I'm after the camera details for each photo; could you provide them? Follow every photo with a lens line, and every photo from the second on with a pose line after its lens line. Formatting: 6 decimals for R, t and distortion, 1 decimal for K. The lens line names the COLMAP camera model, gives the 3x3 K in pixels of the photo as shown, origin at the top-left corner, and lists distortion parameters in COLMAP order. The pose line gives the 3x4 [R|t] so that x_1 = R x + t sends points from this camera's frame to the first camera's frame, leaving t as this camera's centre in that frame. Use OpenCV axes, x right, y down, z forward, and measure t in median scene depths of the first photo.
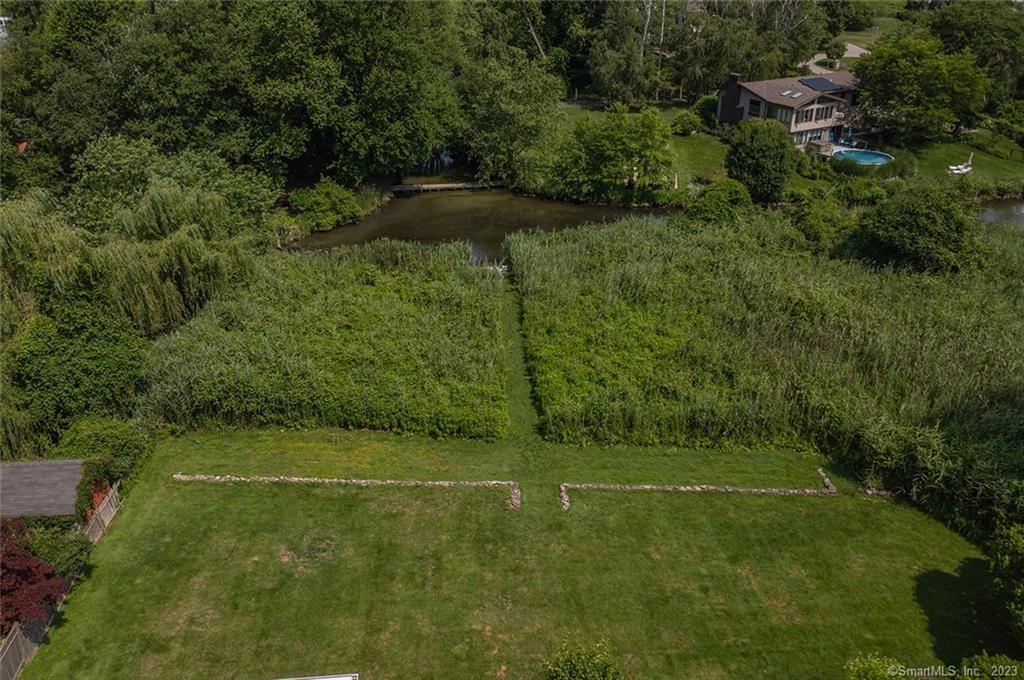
lens RADIAL K [[816.1, 0, 512.0], [0, 816.1, 340.0], [0, 0, 1]] dist [-0.006092, -0.000979]
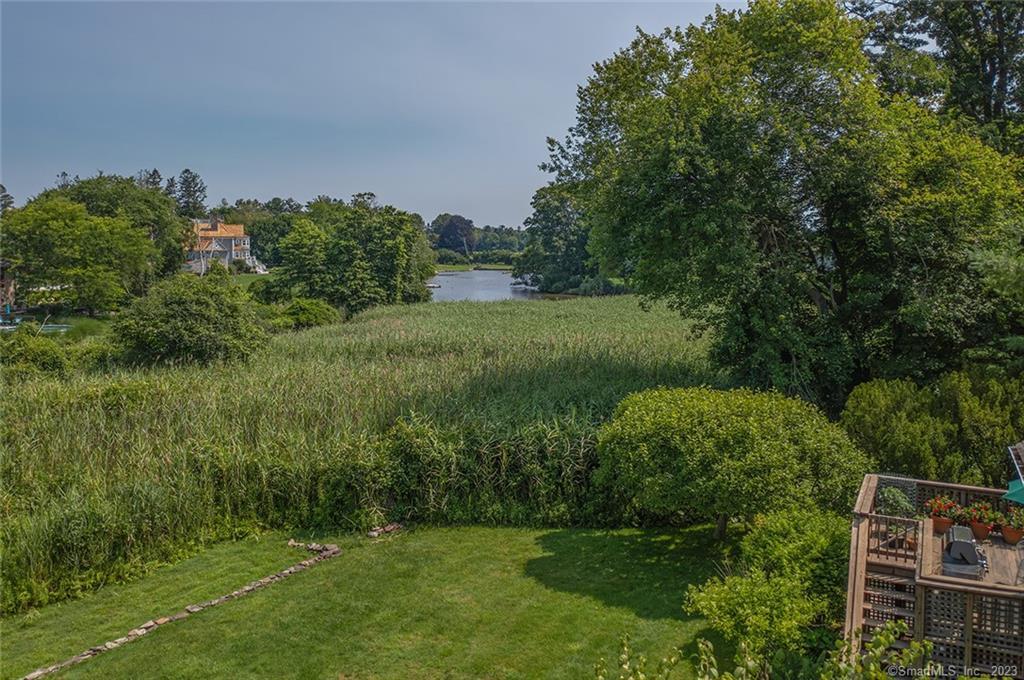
lens RADIAL K [[816.1, 0, 512.0], [0, 816.1, 340.0], [0, 0, 1]] dist [-0.006092, -0.000979]
pose [[0.510895, -0.089602, 0.854961, -0.057565], [0.385123, 0.913019, -0.134450, 0.160915], [-0.768549, 0.397954, 0.500964, 0.472759]]
